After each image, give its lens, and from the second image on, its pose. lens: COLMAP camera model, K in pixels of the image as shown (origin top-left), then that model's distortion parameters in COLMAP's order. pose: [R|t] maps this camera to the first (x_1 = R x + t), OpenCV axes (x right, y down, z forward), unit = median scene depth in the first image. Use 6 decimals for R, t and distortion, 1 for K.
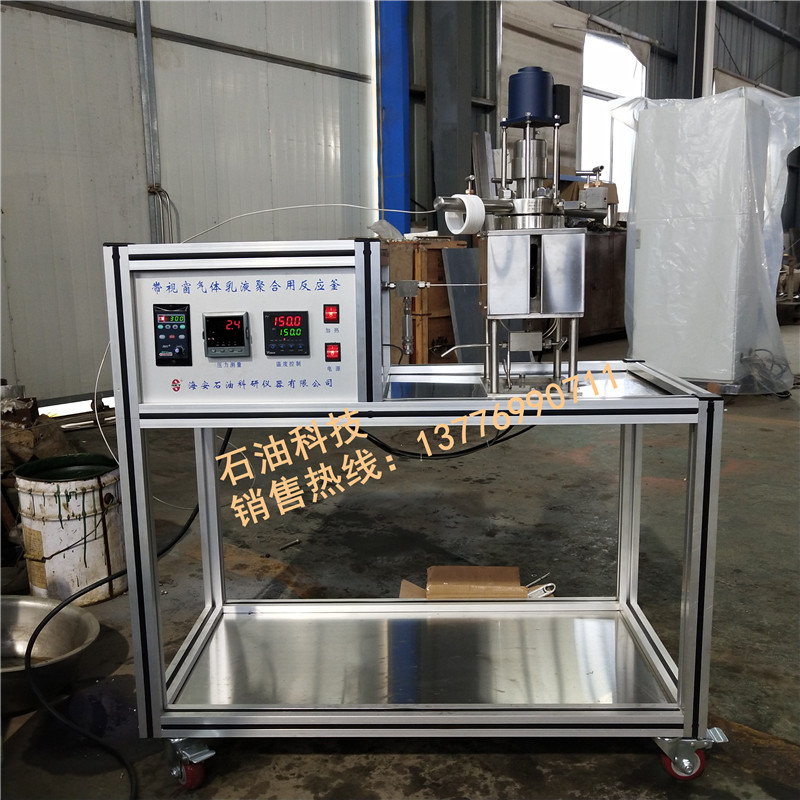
lens RADIAL K [[829.0, 0, 400.0], [0, 829.0, 400.0], [0, 0, 1]] dist [-0.013416, 0.048033]
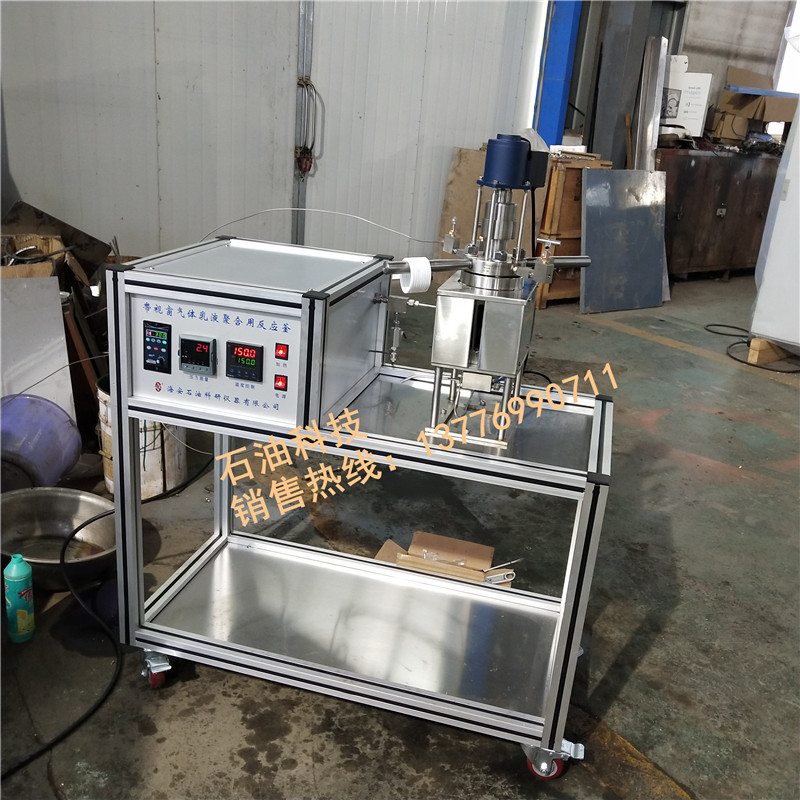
lens RADIAL K [[829.0, 0, 400.0], [0, 829.0, 400.0], [0, 0, 1]] dist [-0.013416, 0.048033]
pose [[0.967776, 0.168073, -0.187515, 0.281339], [-0.134831, 0.974778, 0.177842, -0.244074], [0.212676, -0.146828, 0.966028, -0.091061]]
